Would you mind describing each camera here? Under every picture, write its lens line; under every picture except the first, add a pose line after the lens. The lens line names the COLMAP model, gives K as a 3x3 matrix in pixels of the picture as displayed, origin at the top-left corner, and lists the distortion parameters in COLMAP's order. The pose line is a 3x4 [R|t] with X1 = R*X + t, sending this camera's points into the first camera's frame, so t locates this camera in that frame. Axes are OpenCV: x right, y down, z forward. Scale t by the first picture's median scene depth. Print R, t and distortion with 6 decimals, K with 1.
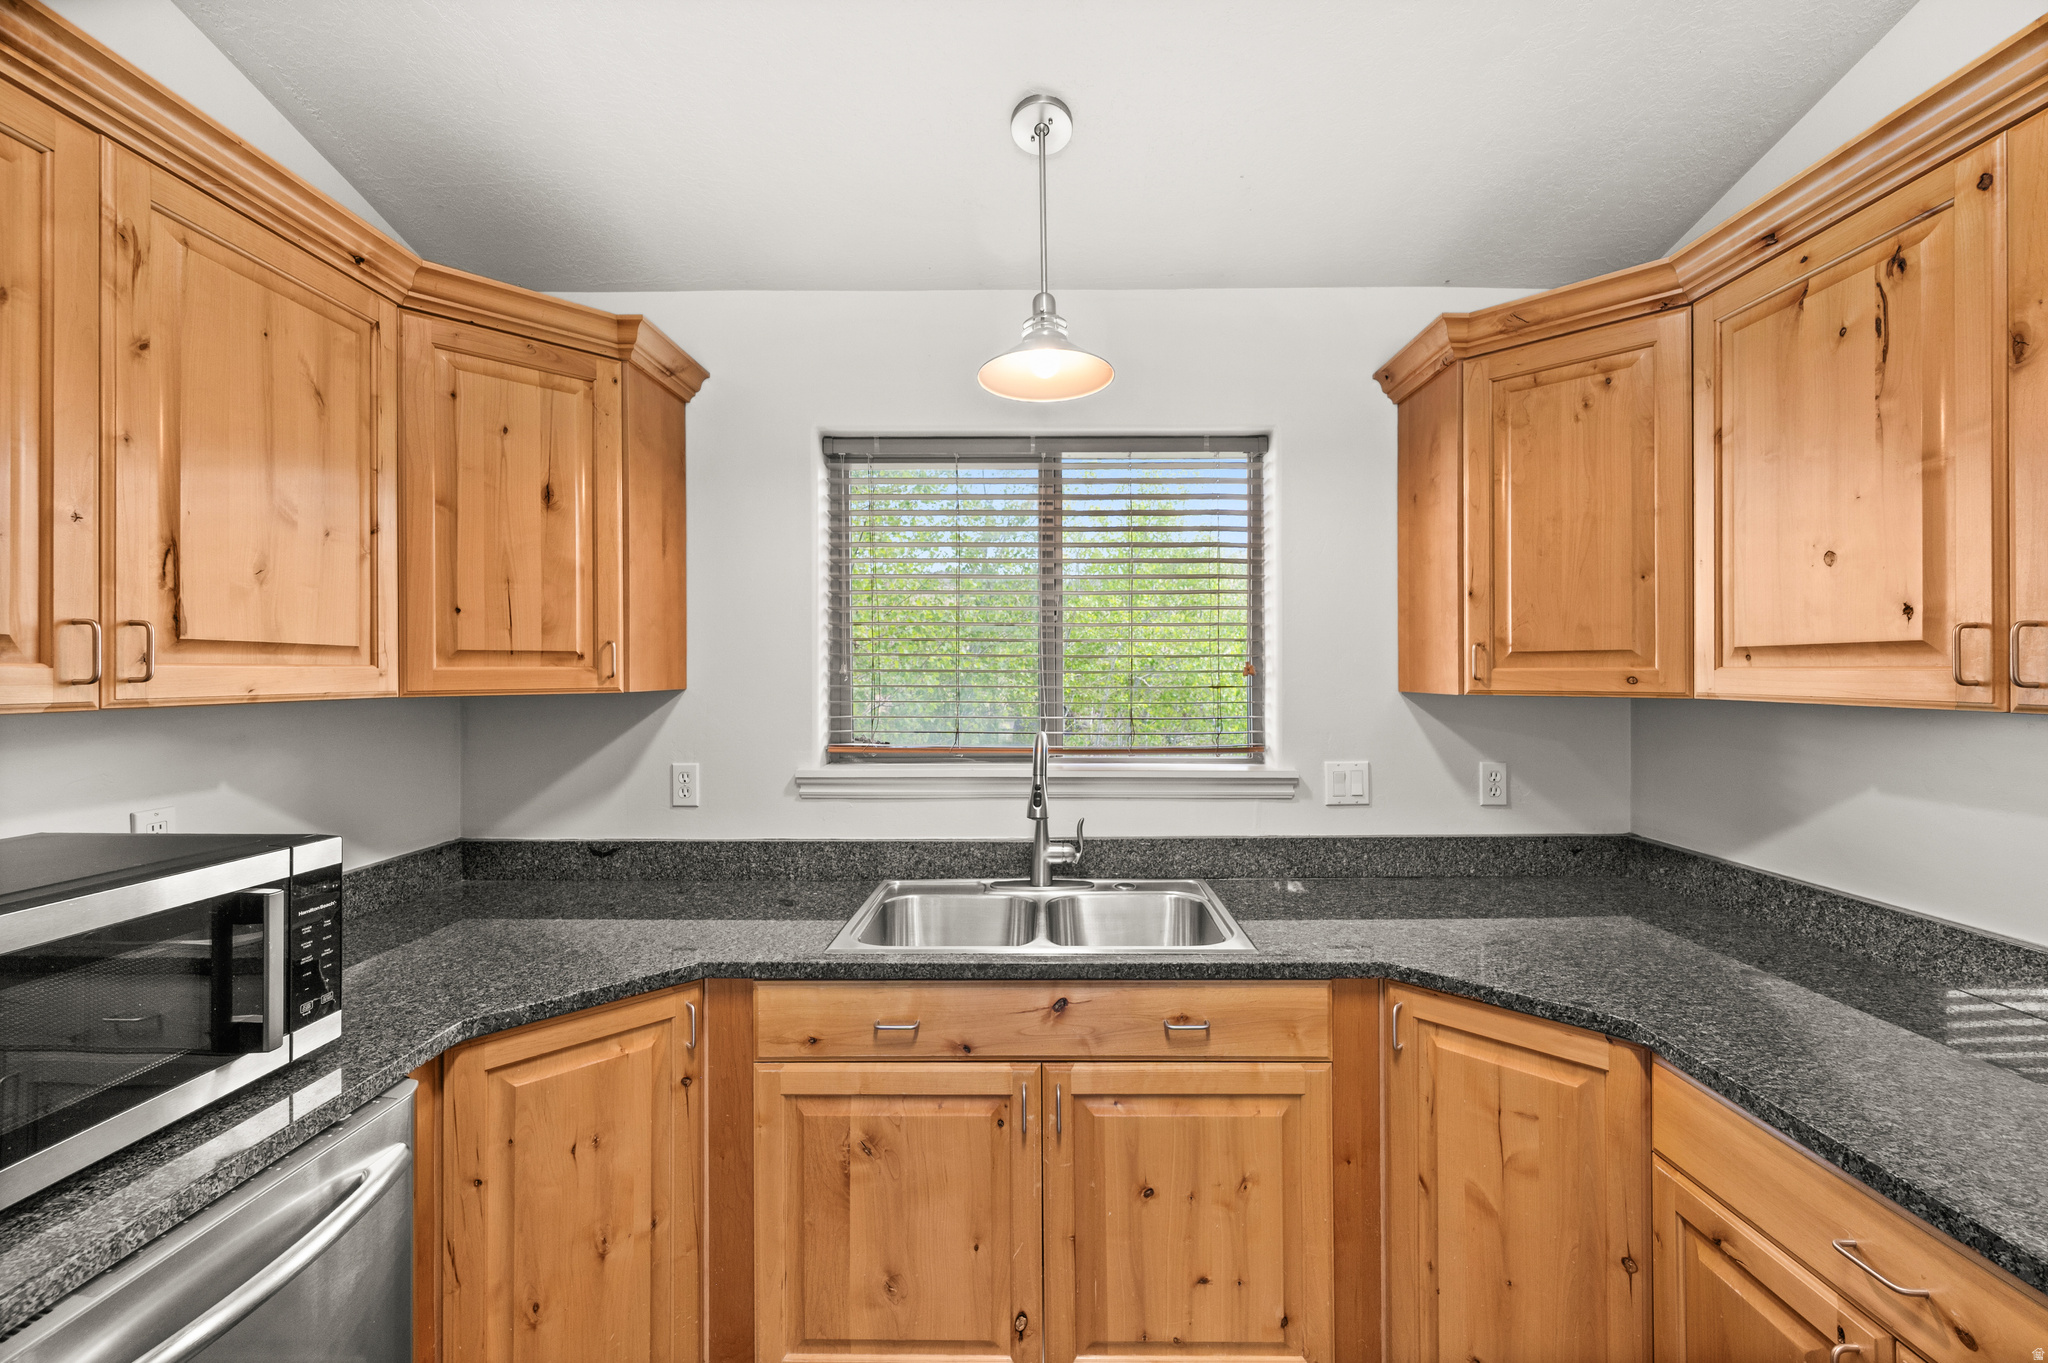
lens RADIAL K [[819.7, 0, 1042.2], [0, 819.7, 673.2], [0, 0, 1]] dist [-0.003937, -0.000126]
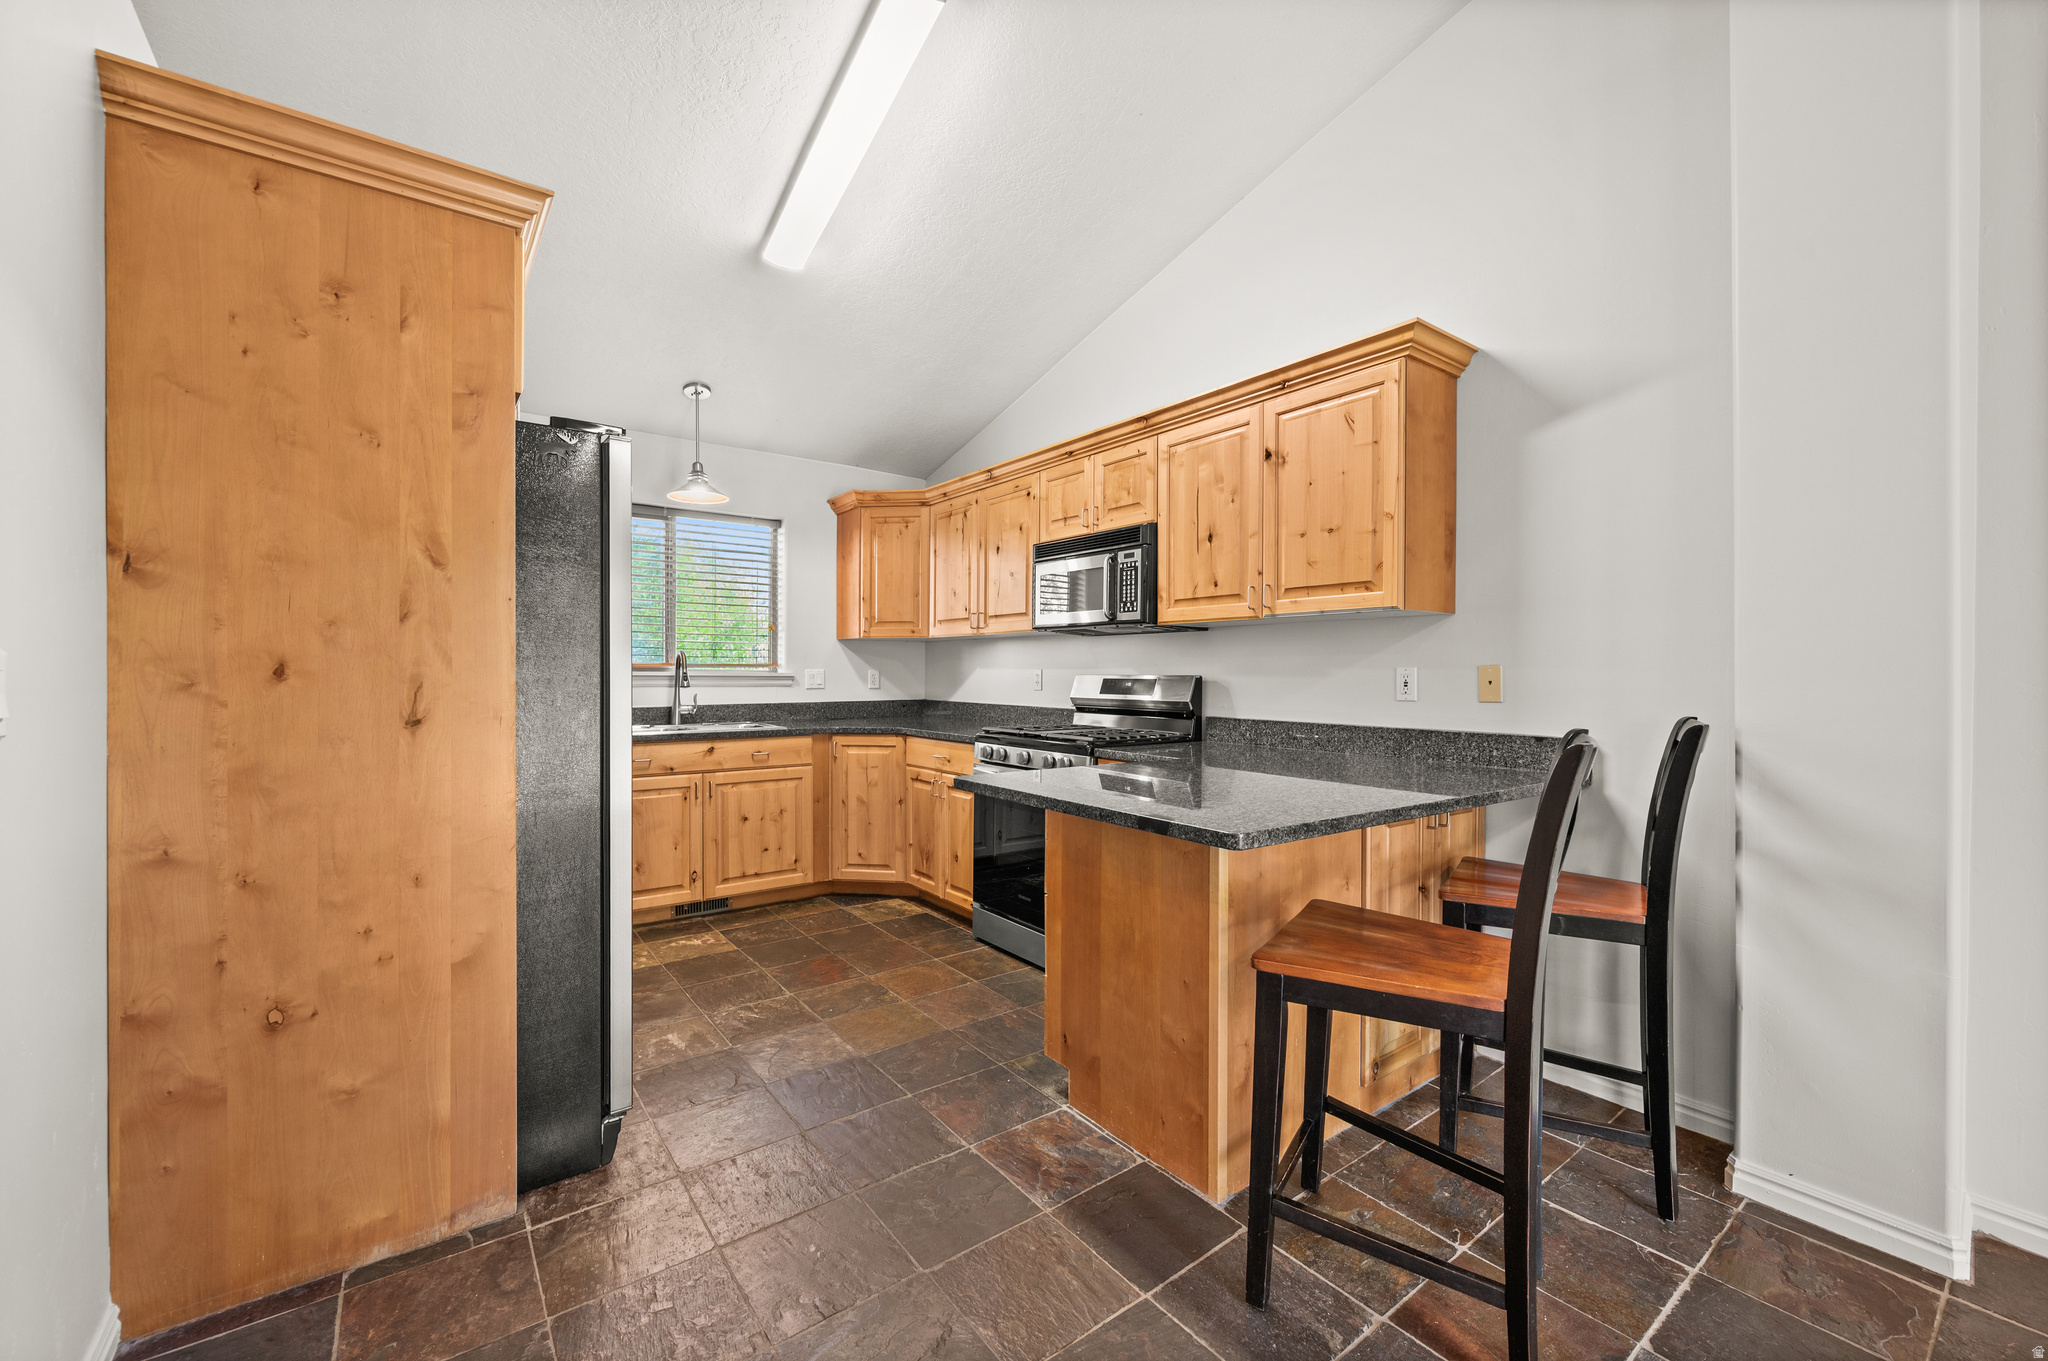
lens RADIAL K [[819.7, 0, 1027.5], [0, 819.7, 671.2], [0, 0, 1]] dist [-0.003937, -0.000126]
pose [[0.804651, 0.005758, 0.593721, -0.679002], [-0.005021, 0.999983, -0.002893, 0.156700], [-0.593727, -0.000653, 0.804666, -1.590141]]
